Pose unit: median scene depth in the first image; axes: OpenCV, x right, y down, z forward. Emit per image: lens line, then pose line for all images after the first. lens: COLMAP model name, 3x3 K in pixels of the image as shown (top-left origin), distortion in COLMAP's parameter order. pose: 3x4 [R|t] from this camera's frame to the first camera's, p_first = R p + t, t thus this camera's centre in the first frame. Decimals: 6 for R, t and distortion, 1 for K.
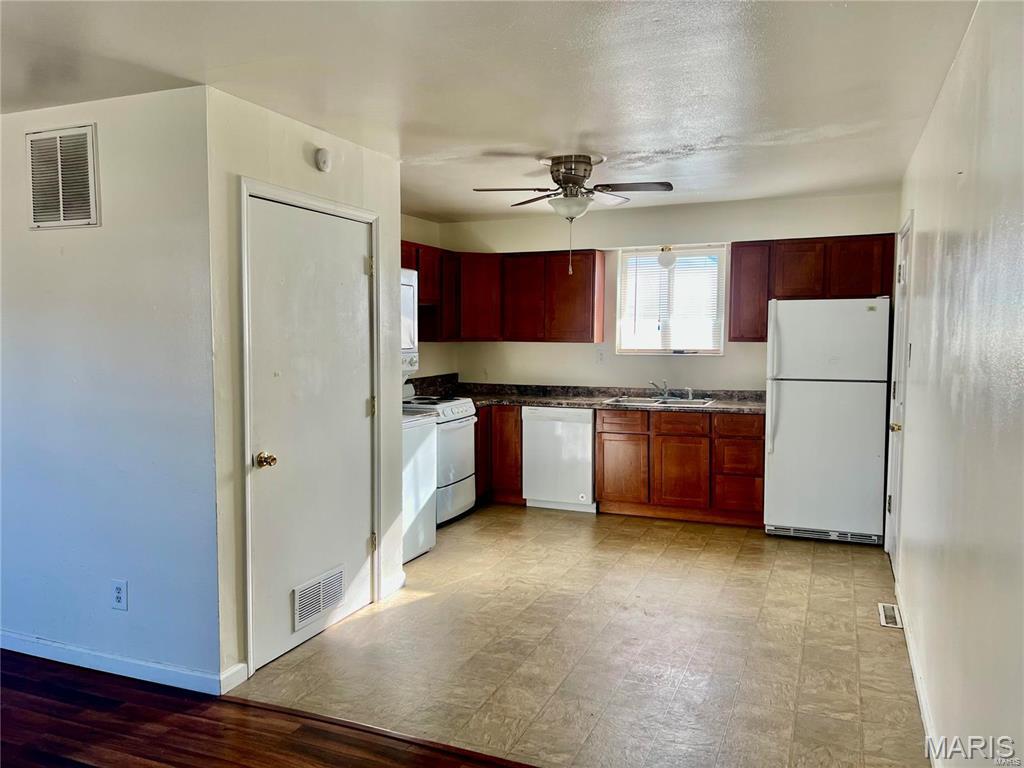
lens RADIAL K [[772.2, 0, 510.3], [0, 772.2, 383.9], [0, 0, 1]] dist [0.031713, -0.016690]
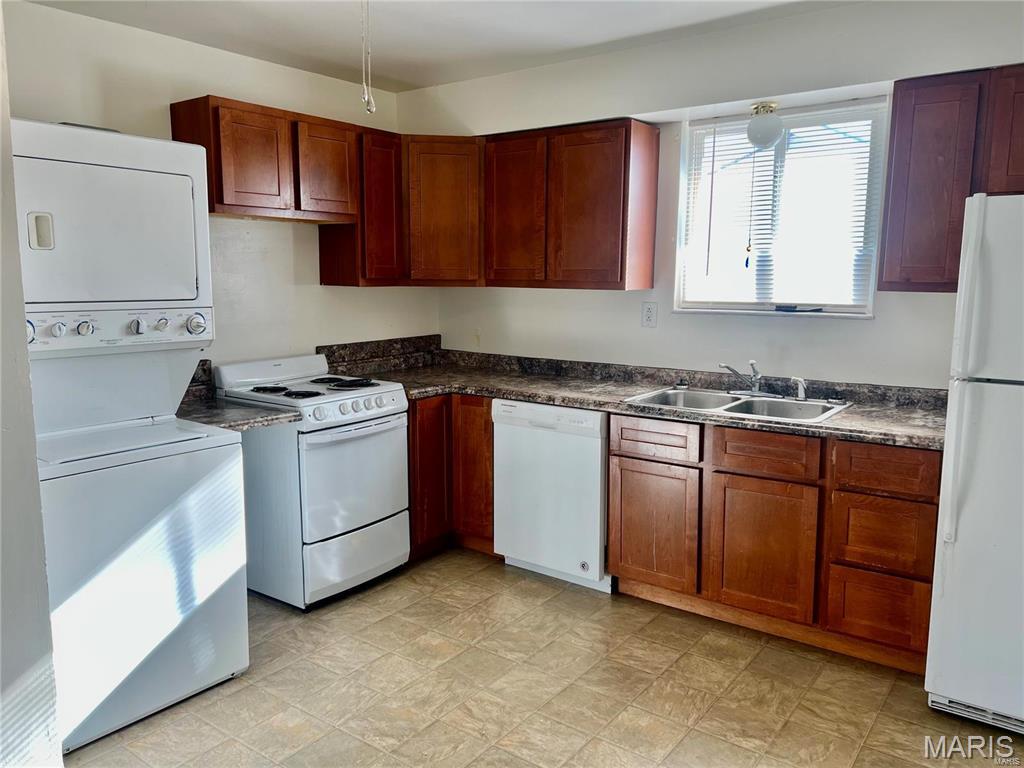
lens RADIAL K [[772.2, 0, 524.6], [0, 772.2, 369.9], [0, 0, 1]] dist [0.031713, -0.016690]
pose [[0.965571, 0.034122, -0.257892, 0.190144], [-0.018533, 0.997864, 0.062639, -0.029870], [0.259478, -0.055703, 0.964141, 0.454869]]
